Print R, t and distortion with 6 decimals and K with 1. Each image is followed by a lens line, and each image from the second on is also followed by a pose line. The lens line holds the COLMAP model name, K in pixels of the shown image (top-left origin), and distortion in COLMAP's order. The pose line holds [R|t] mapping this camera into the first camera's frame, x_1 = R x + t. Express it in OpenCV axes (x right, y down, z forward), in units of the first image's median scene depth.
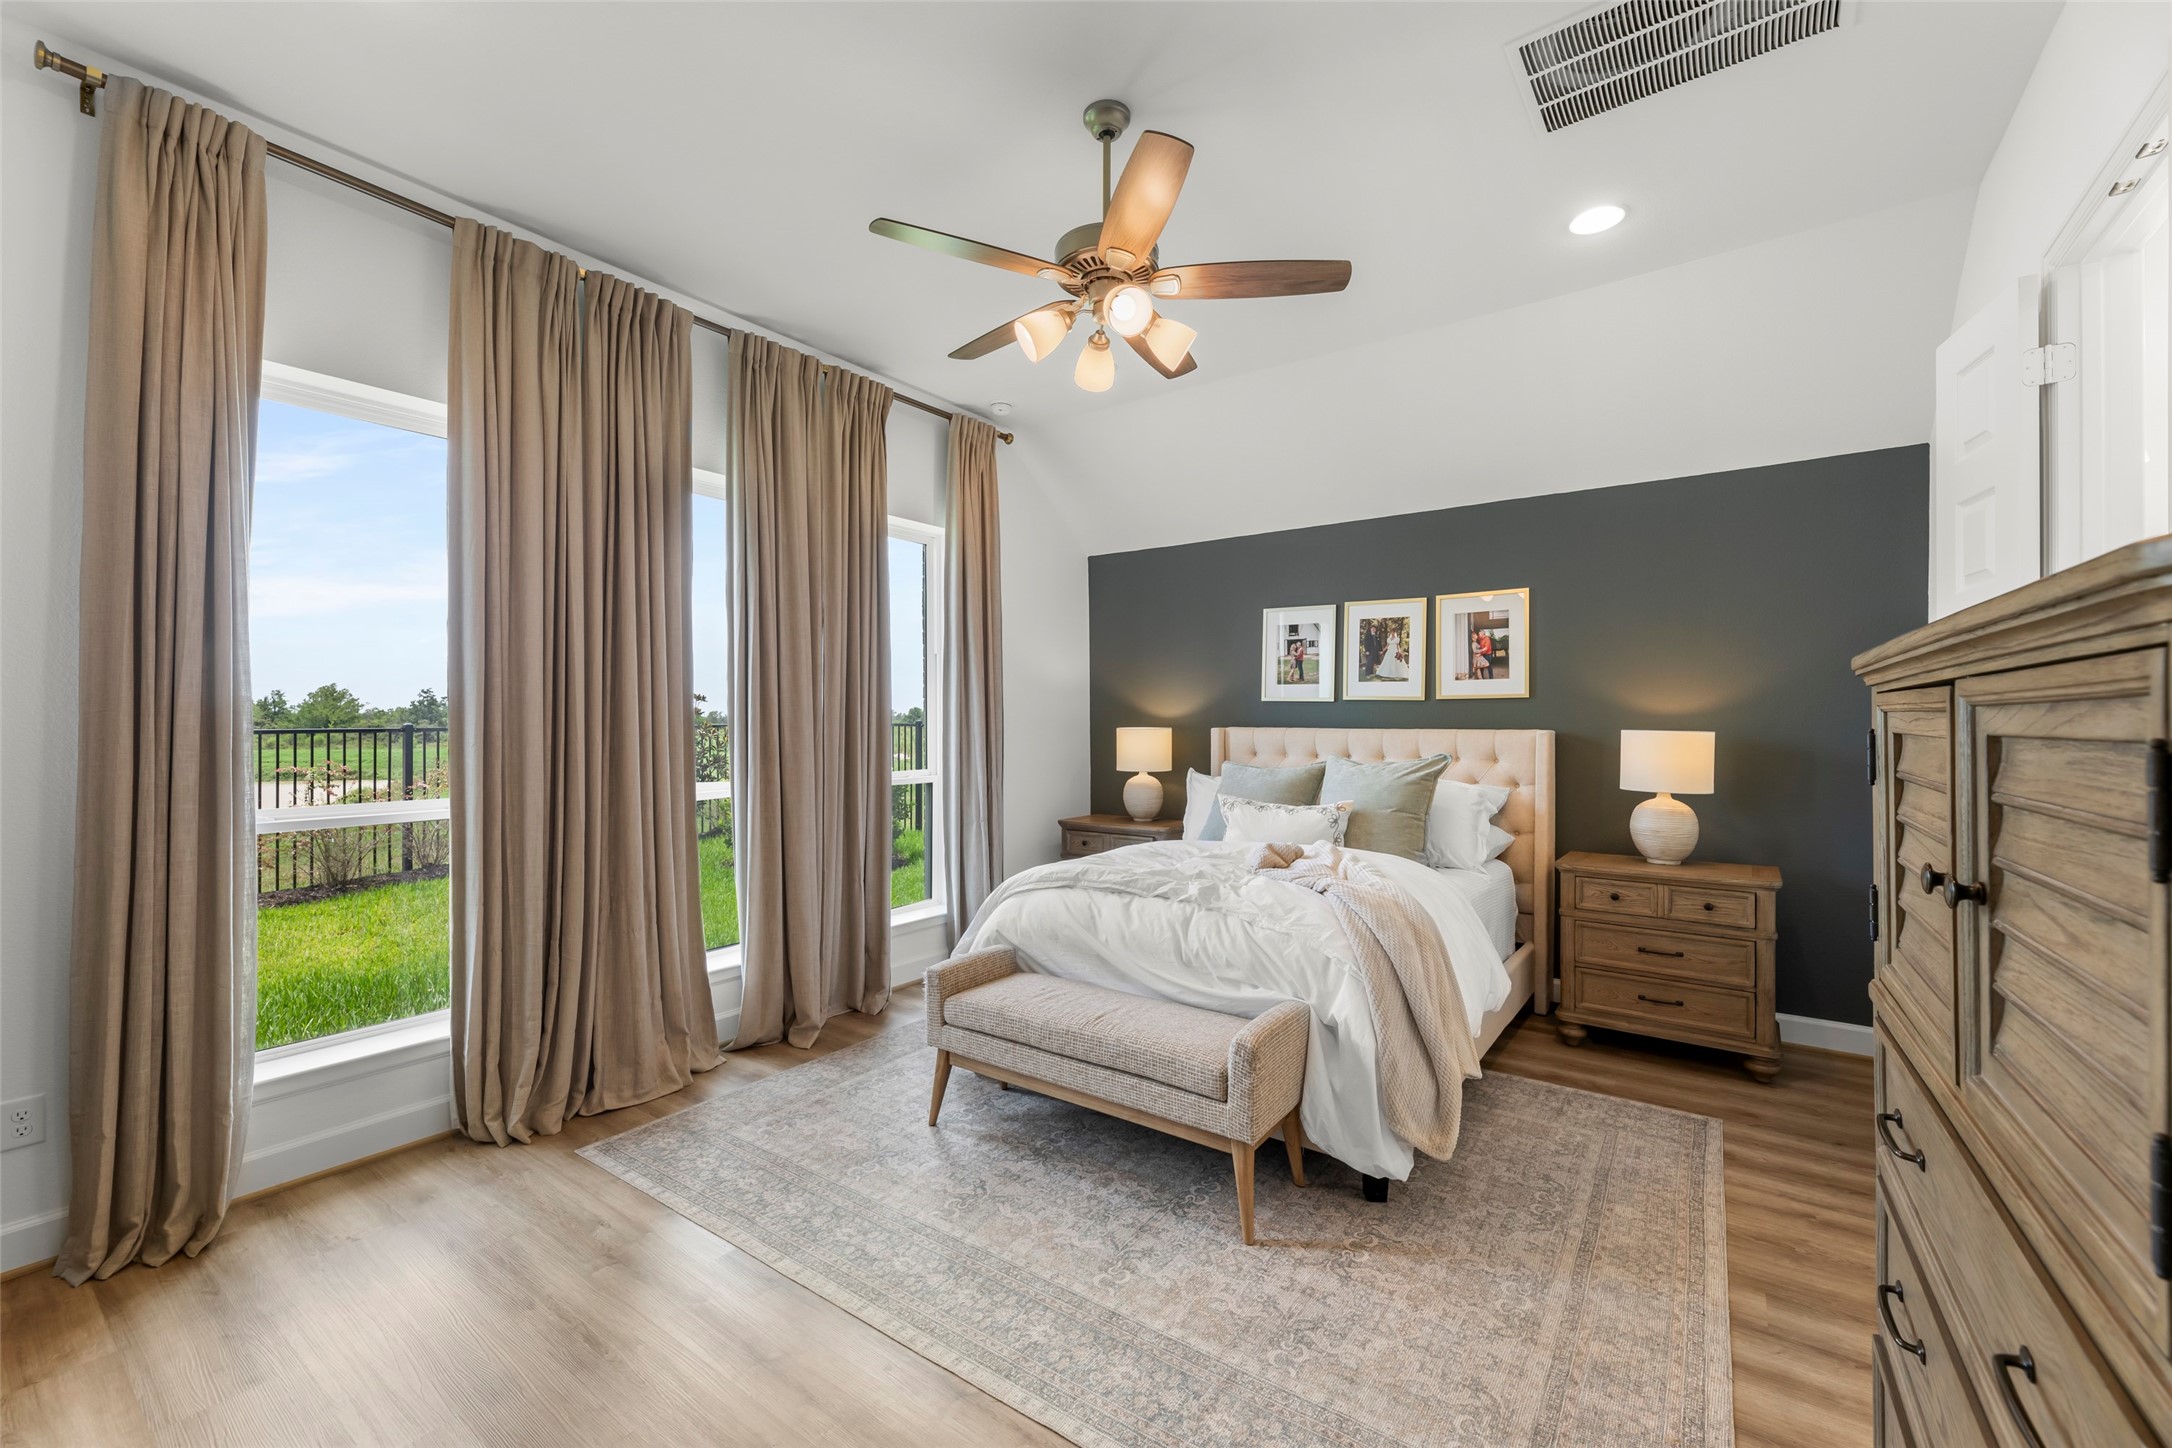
lens RADIAL K [[871.7, 0, 1077.6], [0, 871.7, 724.1], [0, 0, 1]] dist [0.002061, 0.000021]
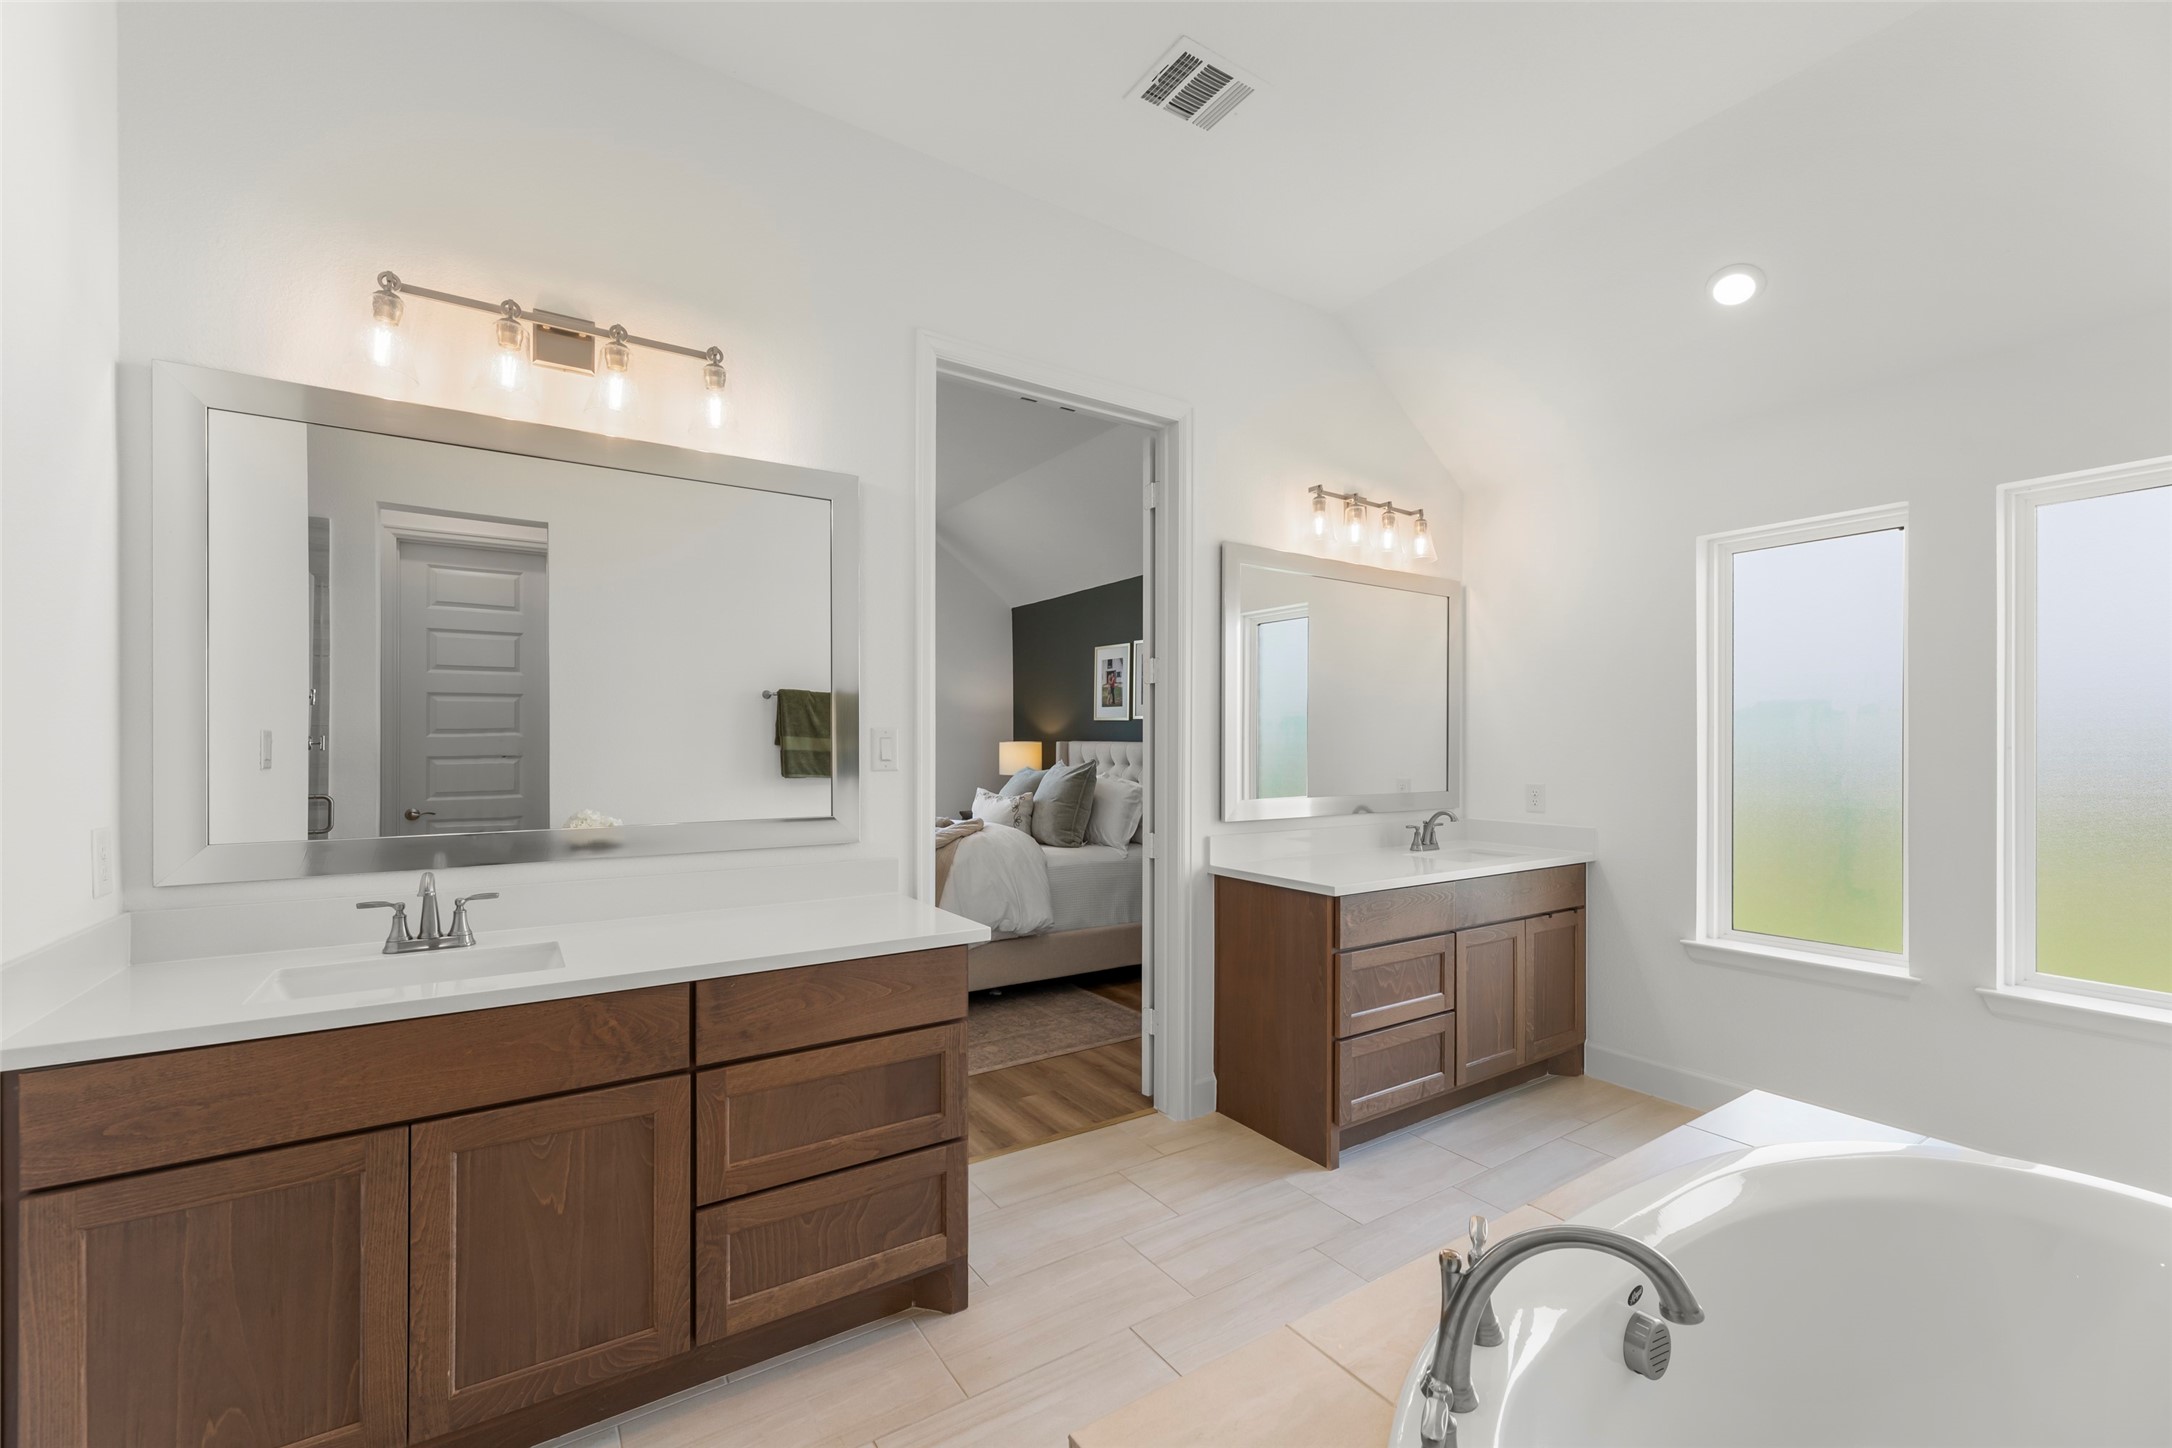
lens RADIAL K [[887.4, 0, 1081.5], [0, 887.4, 738.3], [0, 0, 1]] dist [0.001162, 0.000164]
pose [[0.936366, 0.004361, -0.350998, 0.722428], [-0.005922, 0.999977, -0.003374, 0.004833], [0.350975, 0.005238, 0.936370, -0.233436]]
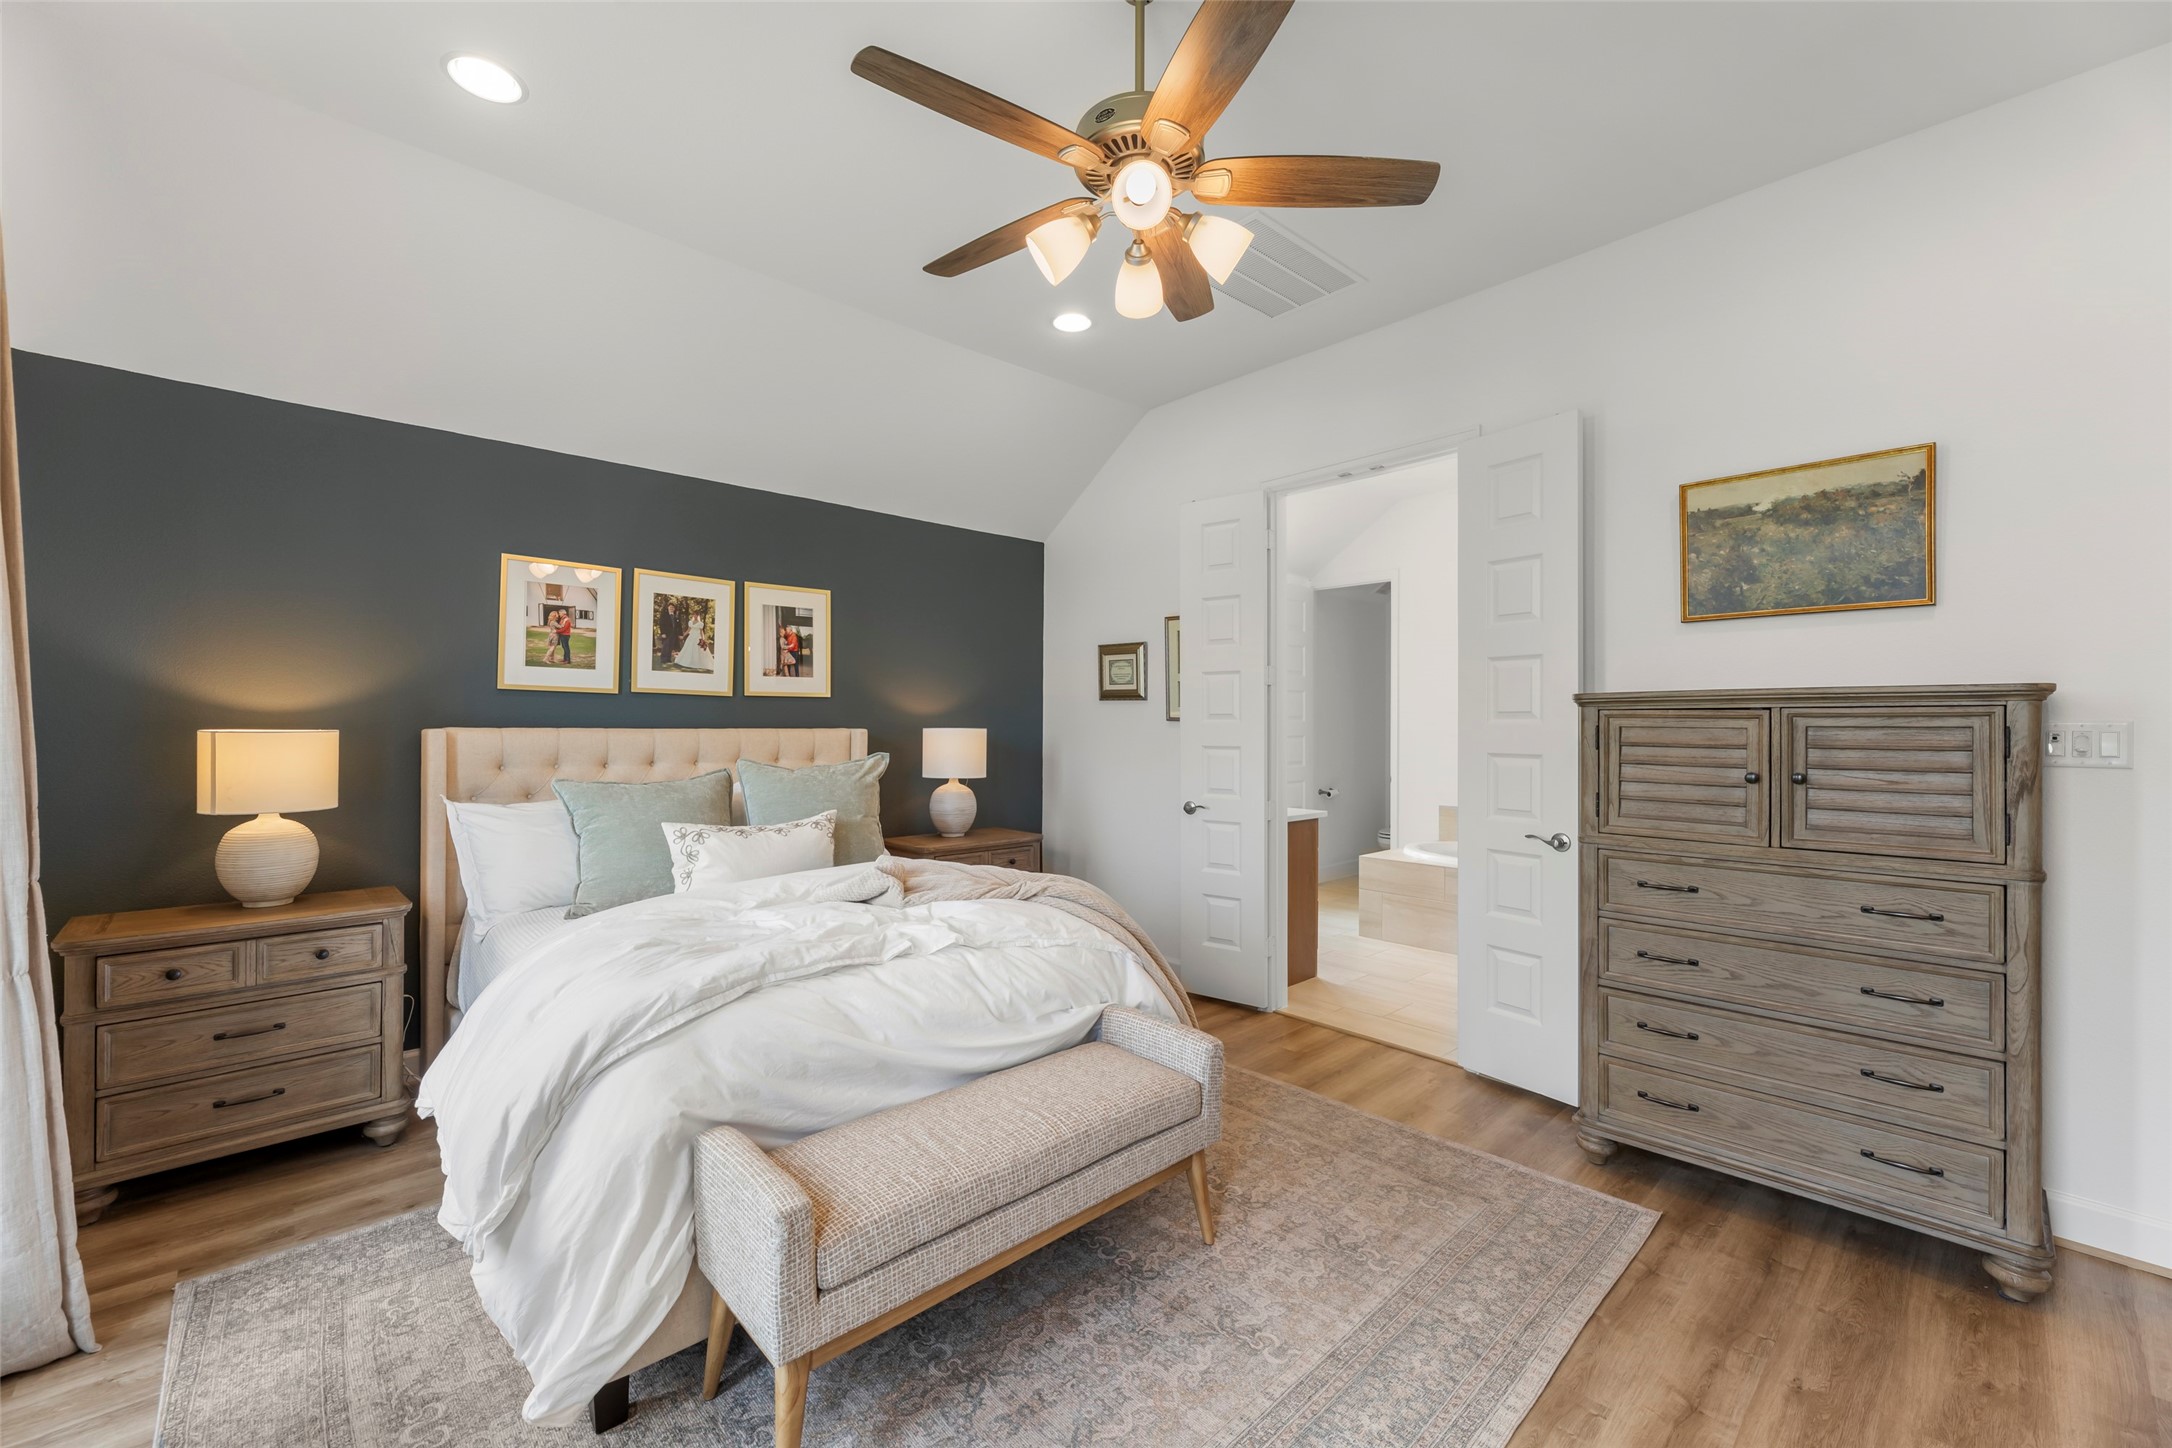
lens RADIAL K [[876.7, 0, 1088.0], [0, 876.7, 705.5], [0, 0, 1]] dist [0.001833, -0.000443]
pose [[0.190234, 0.023755, 0.981451, -0.411342], [0.005174, 0.999669, -0.025198, 0.006599], [-0.981725, 0.009871, 0.190048, 0.474311]]
